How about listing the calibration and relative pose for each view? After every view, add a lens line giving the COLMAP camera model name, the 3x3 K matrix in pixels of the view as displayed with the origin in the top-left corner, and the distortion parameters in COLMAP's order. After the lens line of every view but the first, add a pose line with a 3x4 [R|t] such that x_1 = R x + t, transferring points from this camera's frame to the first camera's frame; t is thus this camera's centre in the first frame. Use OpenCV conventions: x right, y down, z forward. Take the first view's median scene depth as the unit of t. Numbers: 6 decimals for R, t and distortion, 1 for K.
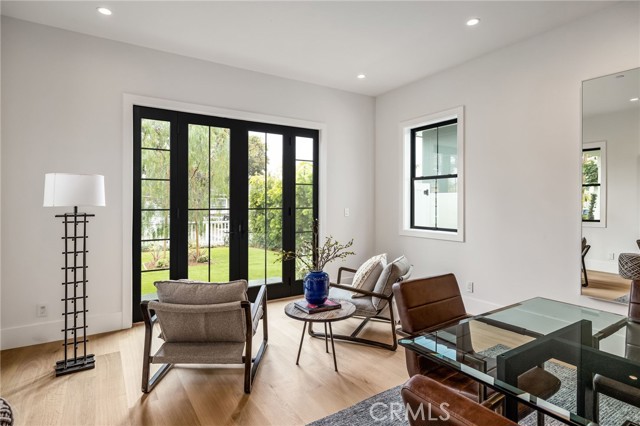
lens RADIAL K [[339.8, 0, 319.0], [0, 339.8, 203.4], [0, 0, 1]] dist [-0.000123, 0.000099]
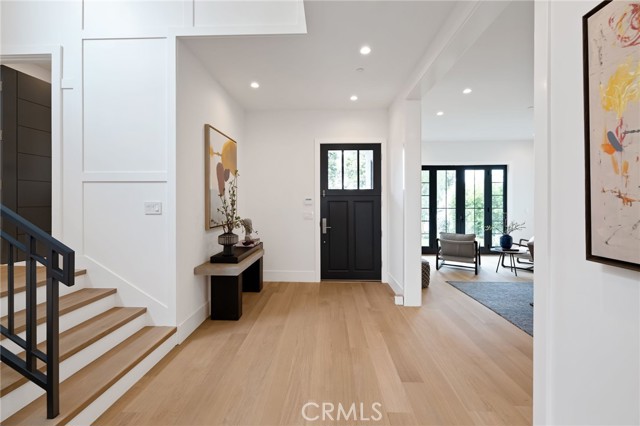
lens RADIAL K [[269.3, 0, 322.3], [0, 269.3, 205.7], [0, 0, 1]] dist [0.000269, 0.000071]
pose [[0.823741, -0.002813, -0.566960, 0.001601], [0.004395, 0.999989, 0.001424, -0.006270], [0.566949, -0.003665, 0.823744, -0.804838]]
